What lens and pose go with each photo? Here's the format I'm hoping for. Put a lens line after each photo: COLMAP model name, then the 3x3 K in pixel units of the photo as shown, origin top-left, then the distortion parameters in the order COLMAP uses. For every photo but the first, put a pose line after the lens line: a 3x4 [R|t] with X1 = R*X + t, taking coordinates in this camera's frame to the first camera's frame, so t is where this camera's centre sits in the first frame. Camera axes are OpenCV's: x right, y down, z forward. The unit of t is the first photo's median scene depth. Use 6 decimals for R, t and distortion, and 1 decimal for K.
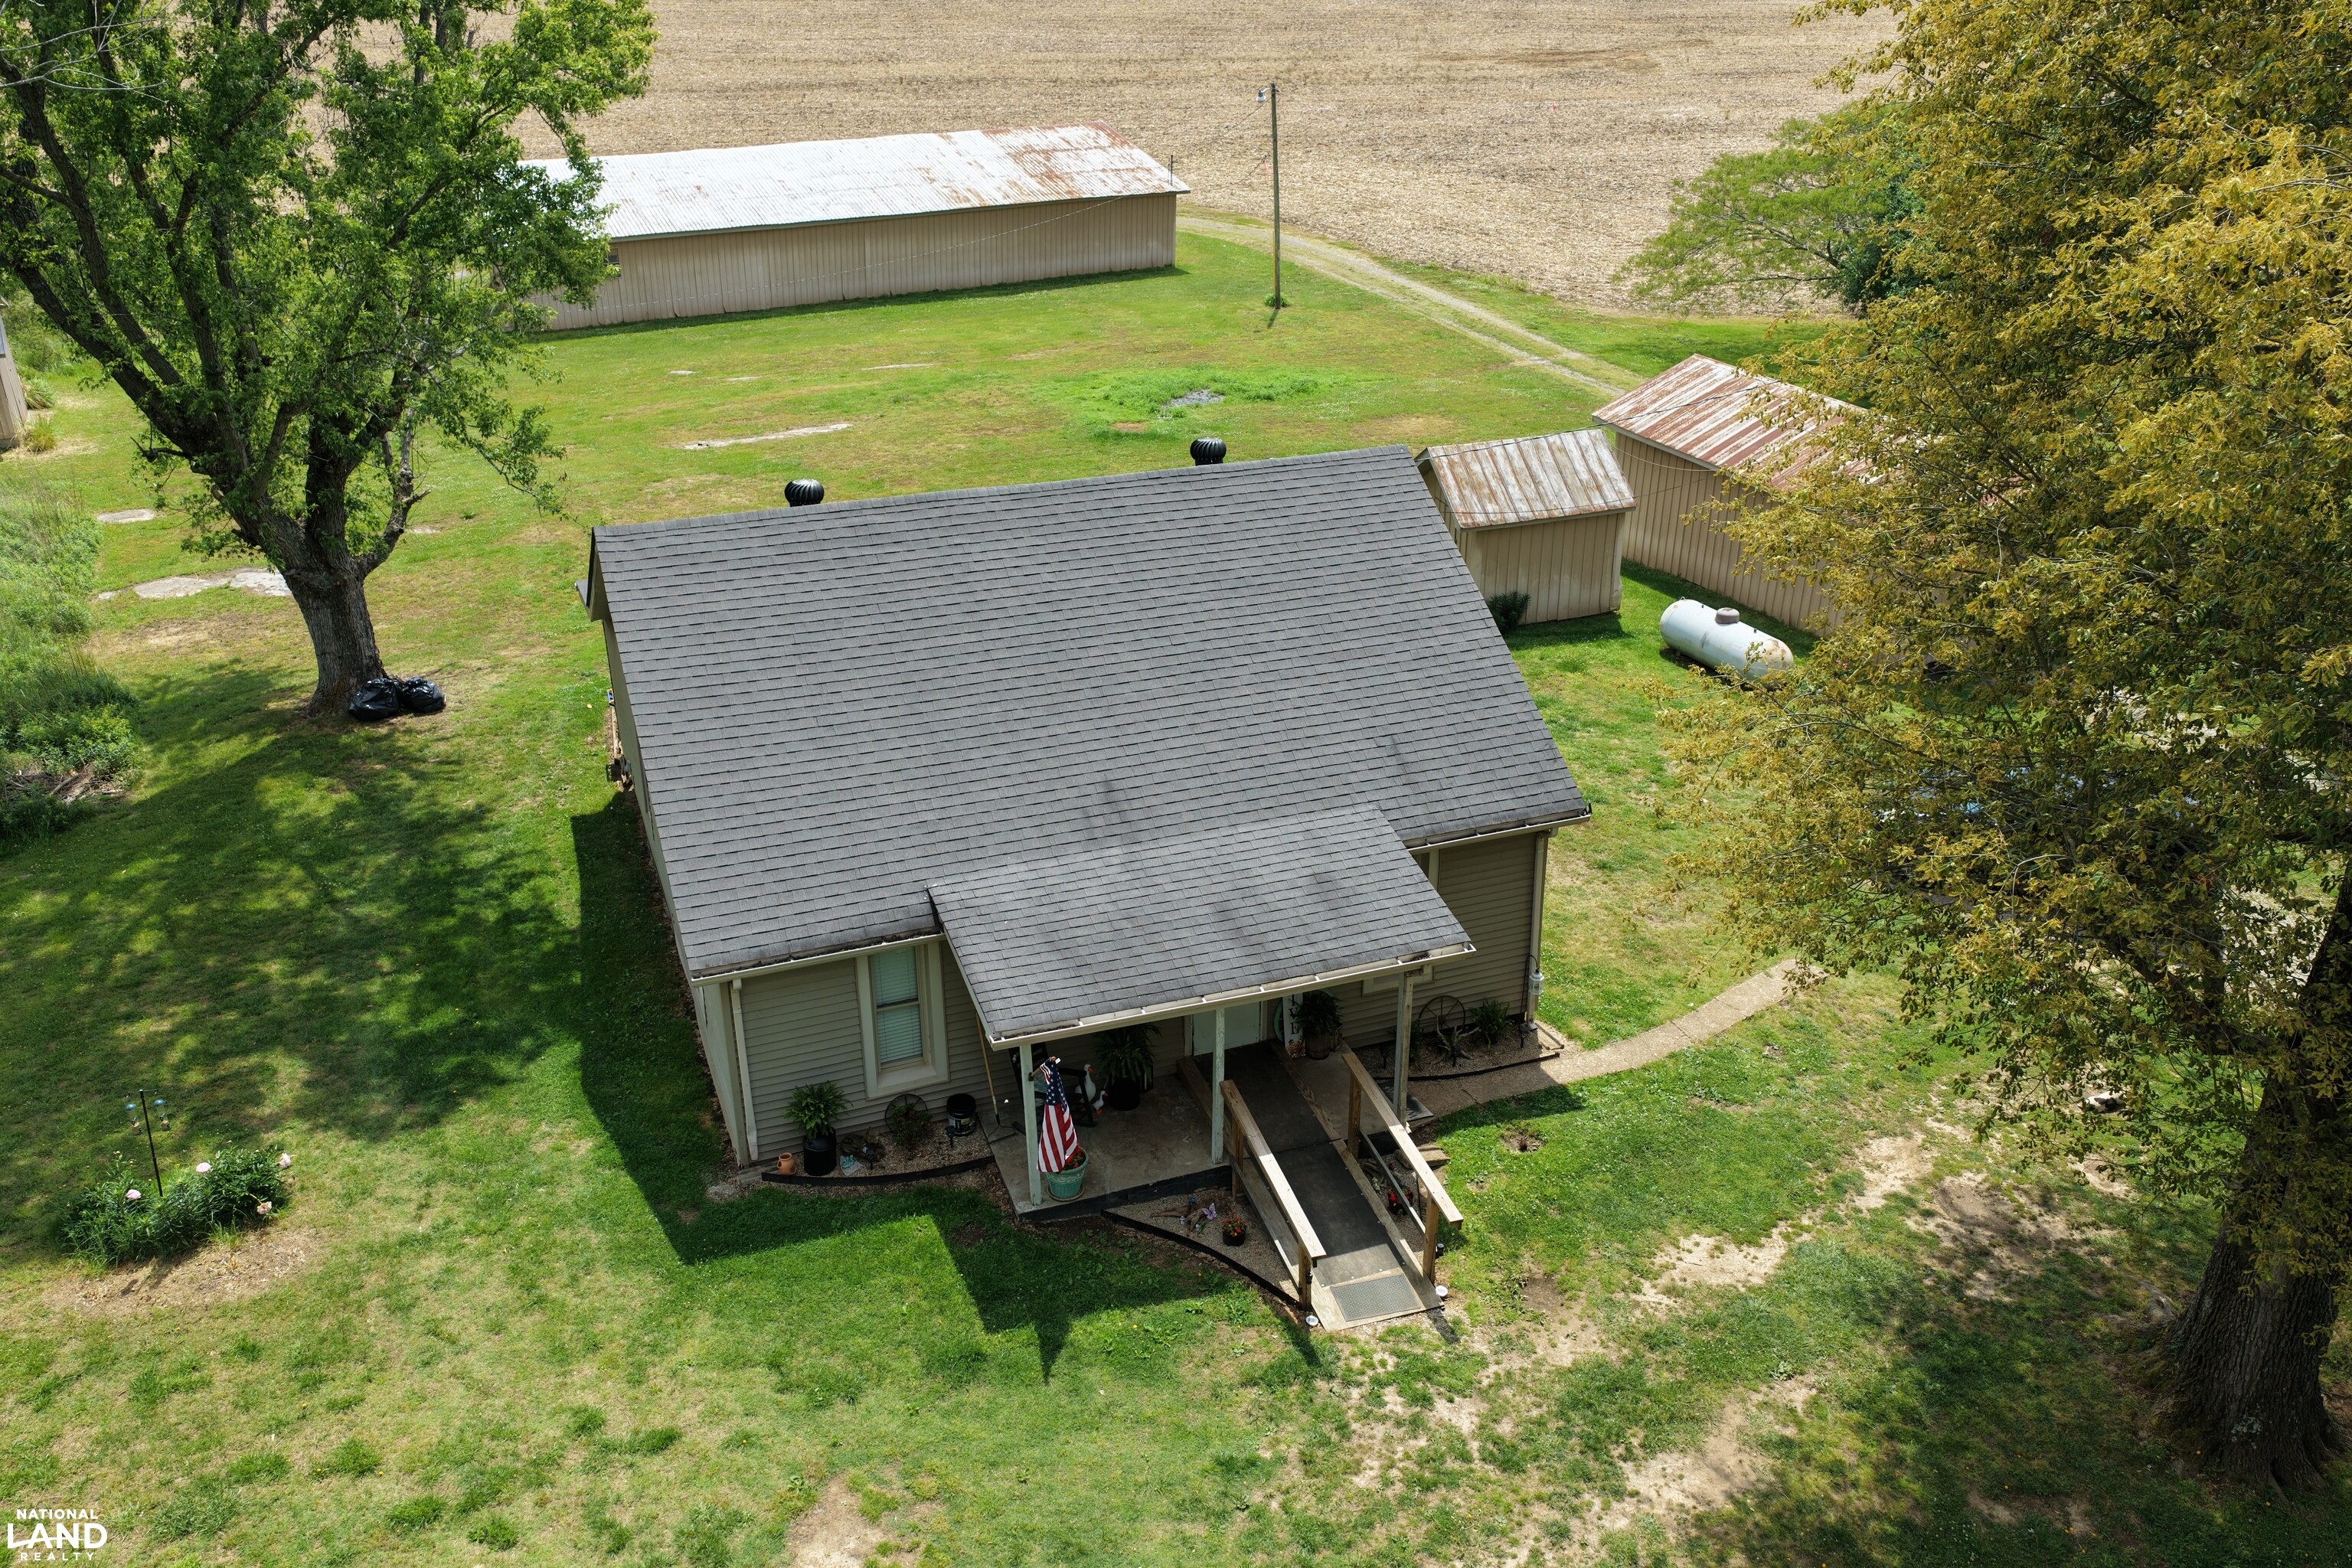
lens RADIAL K [[1960.2, 0, 1176.0], [0, 1960.2, 784.0], [0, 0, 1]] dist [-0.008363, 0.035380]
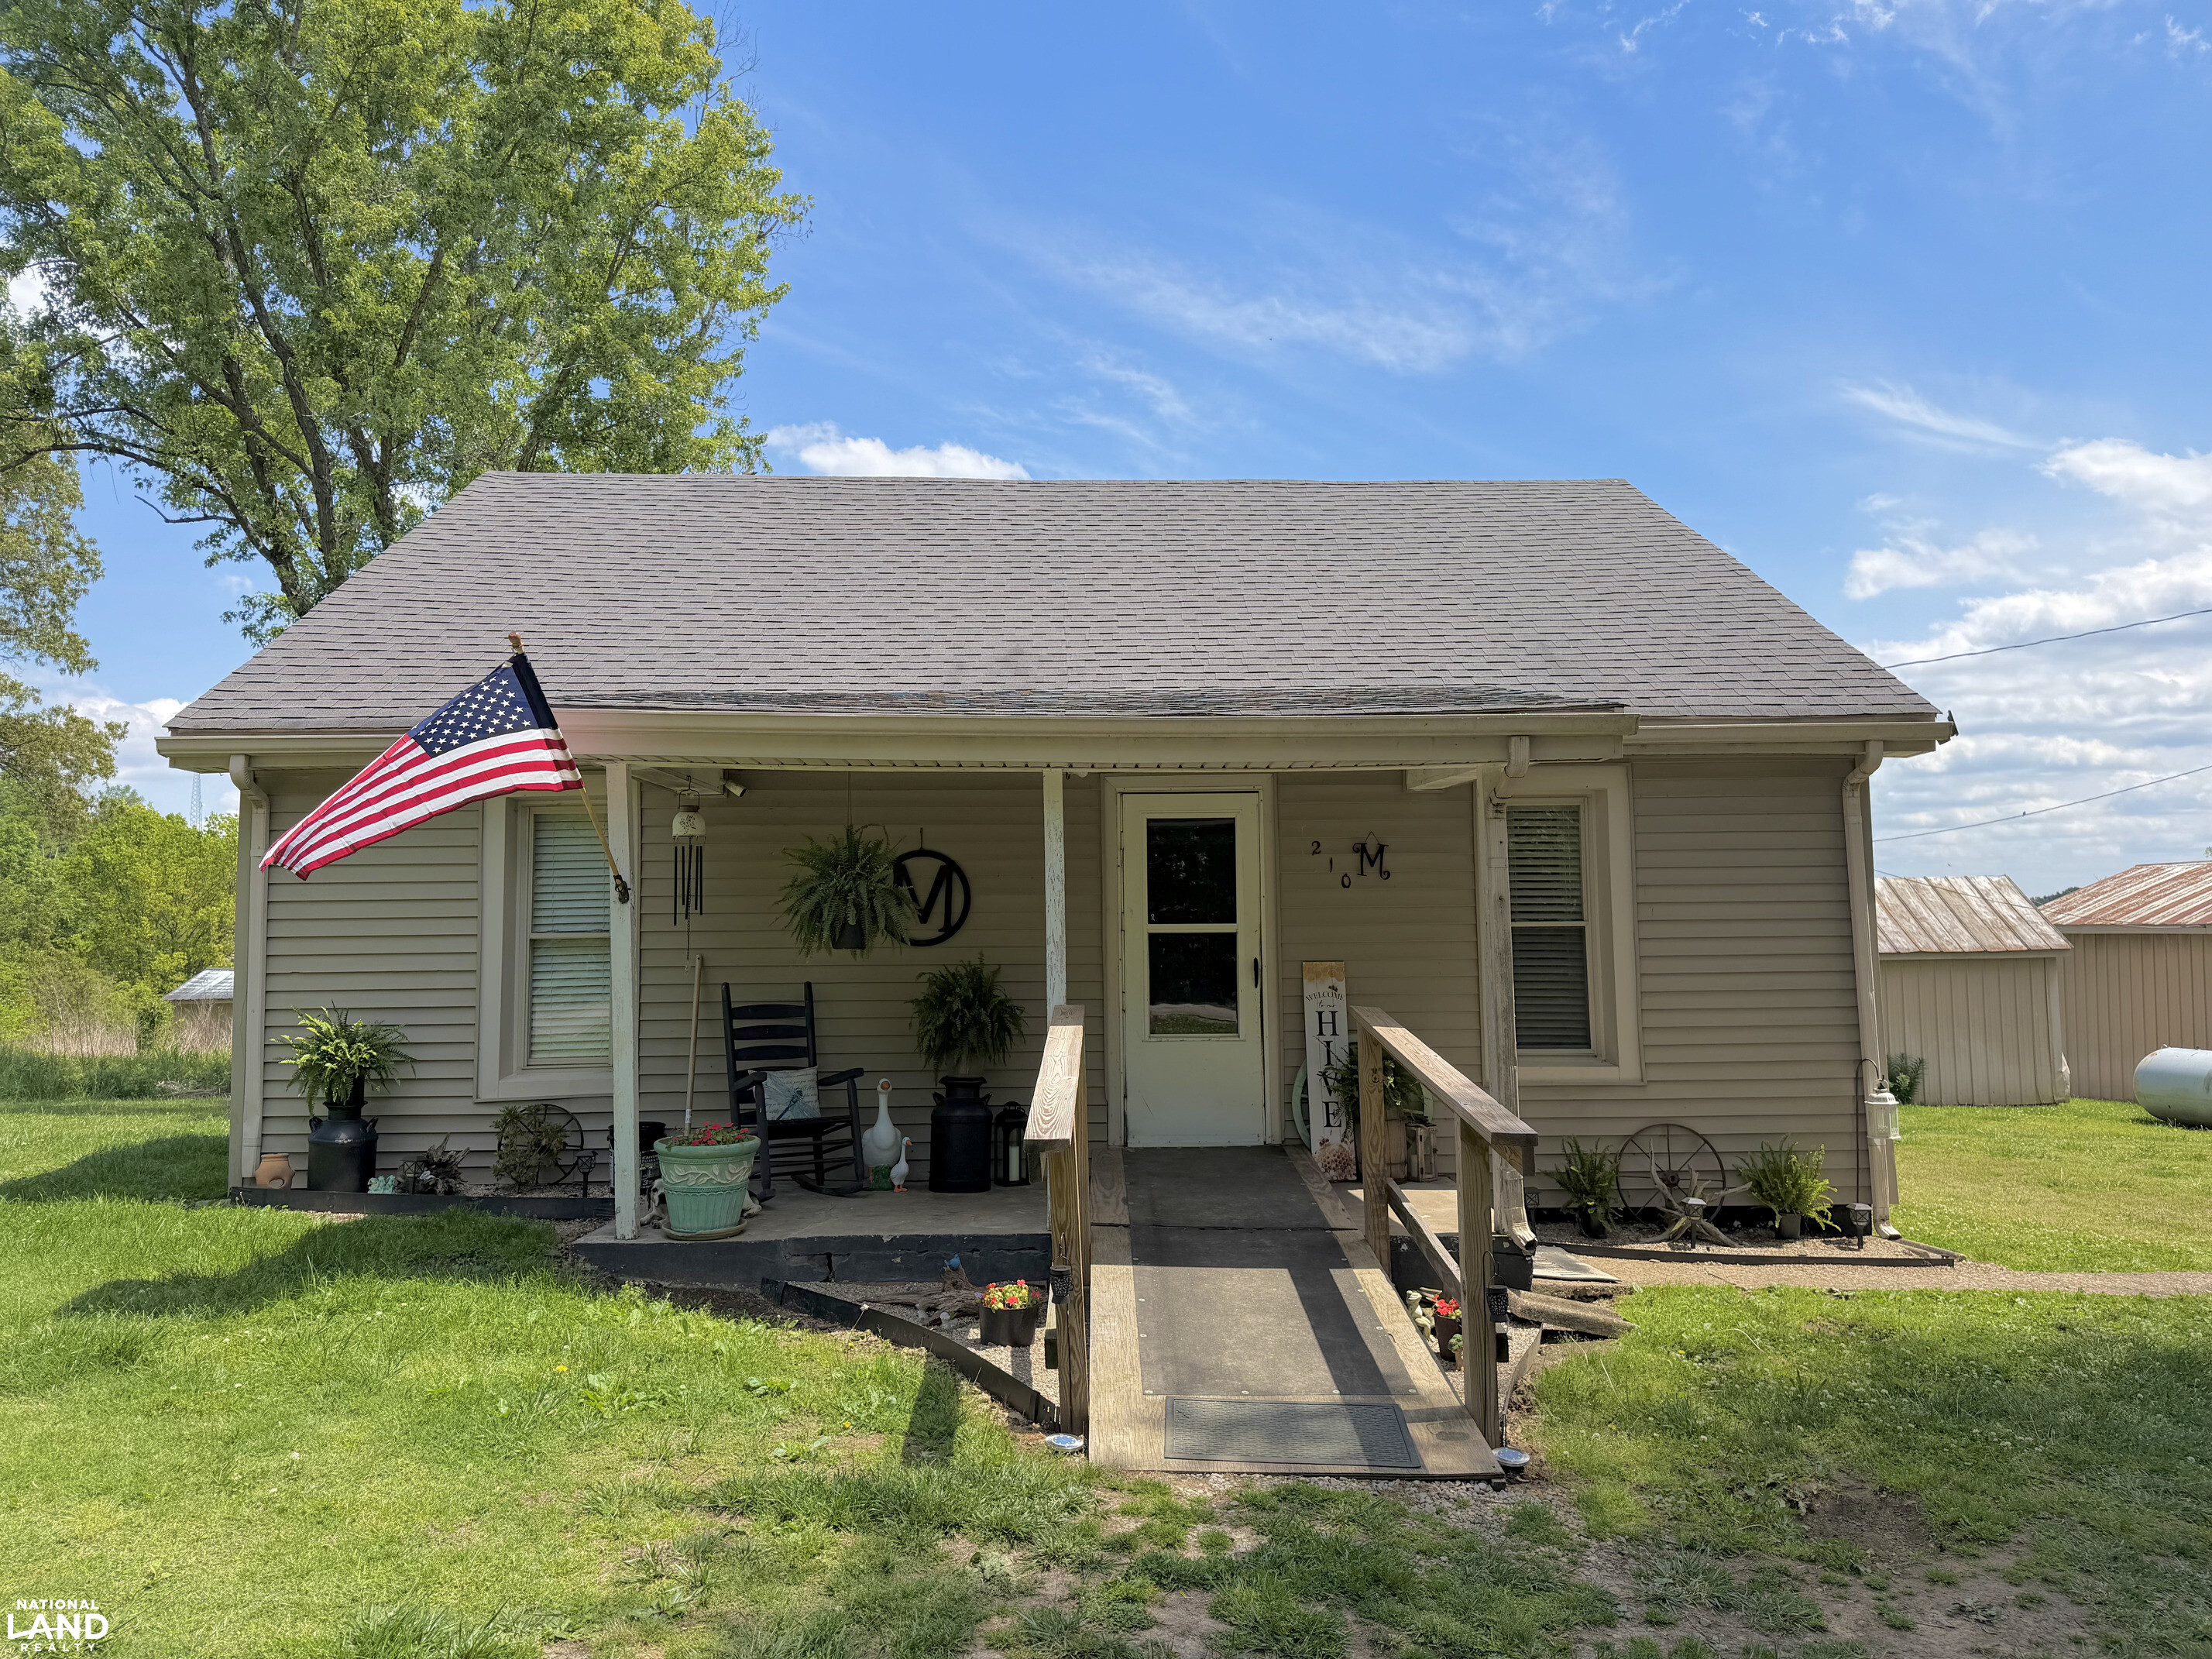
lens RADIAL K [[1567.5, 0, 1106.0], [0, 1567.5, 829.5], [0, 0, 1]] dist [0.002960, 0.001886]
pose [[0.944670, -0.030312, -0.326619, 0.156182], [-0.137972, 0.866638, -0.479481, 0.294932], [0.297594, 0.498015, 0.814505, 0.706103]]
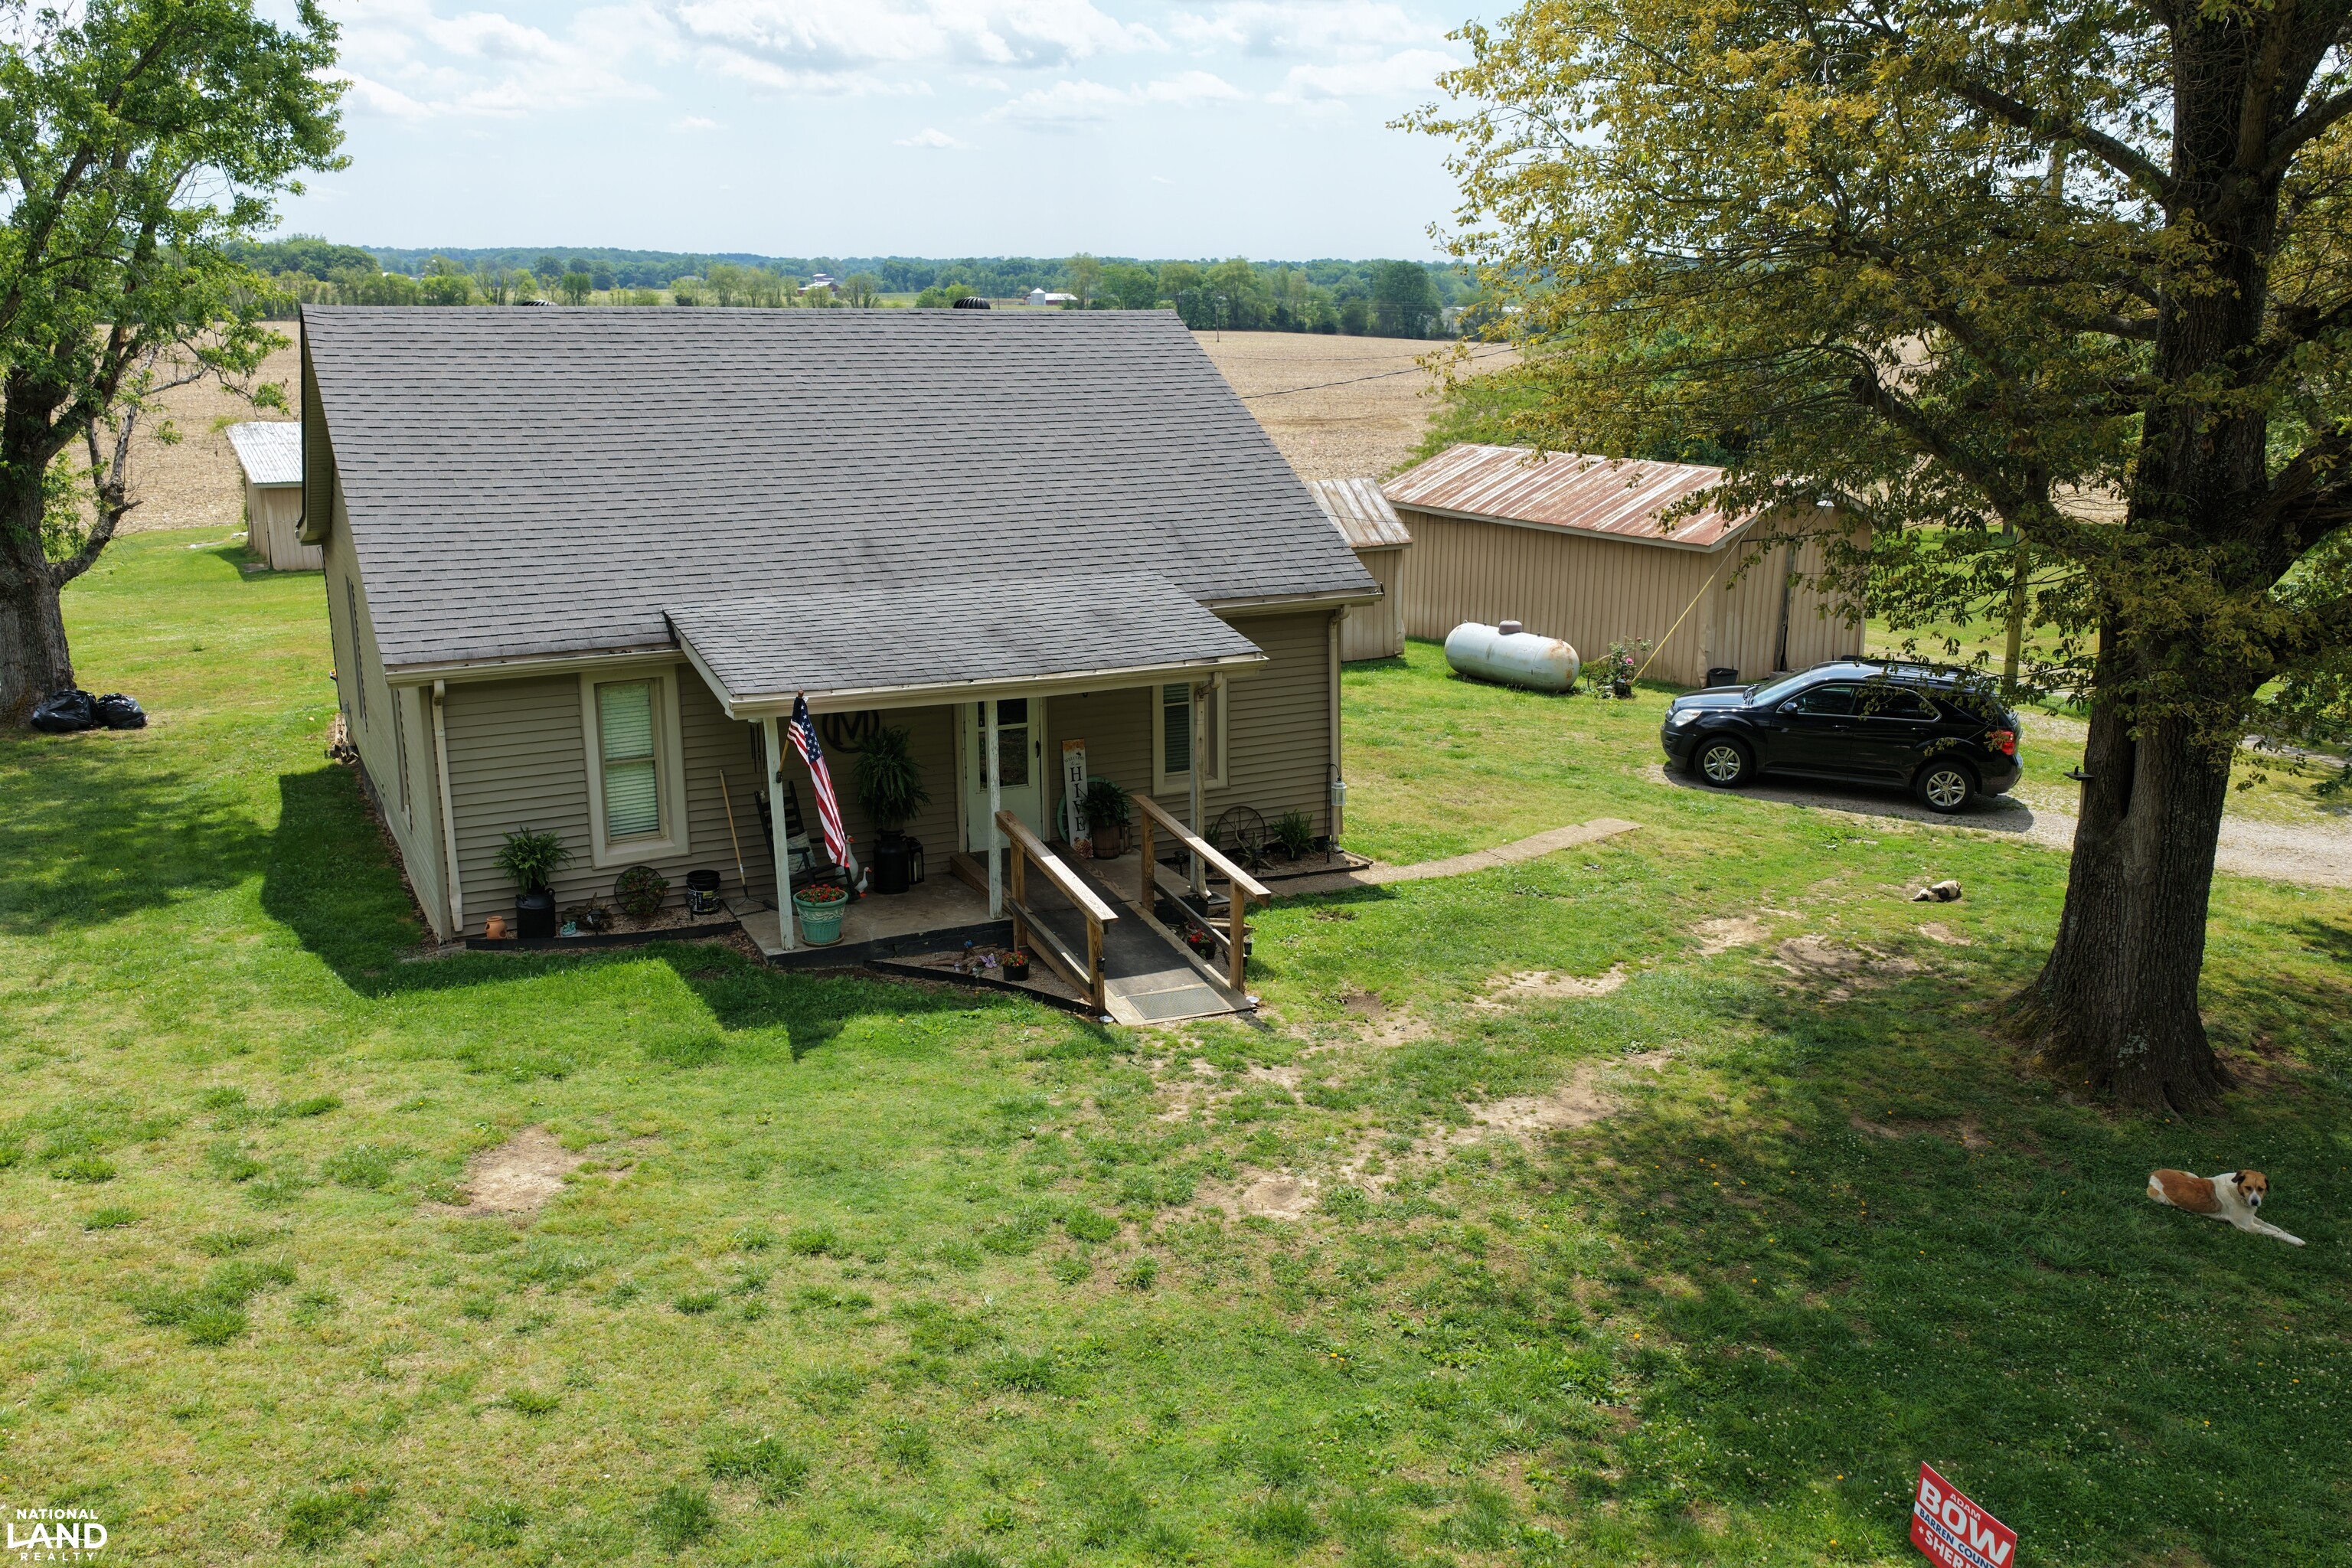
lens RADIAL K [[1960.2, 0, 1176.0], [0, 1960.2, 784.0], [0, 0, 1]] dist [-0.008363, 0.035380]
pose [[0.994006, -0.027147, 0.105897, 0.010073], [0.048800, 0.976993, -0.207611, 0.337666], [-0.097824, 0.211535, 0.972463, 0.120501]]
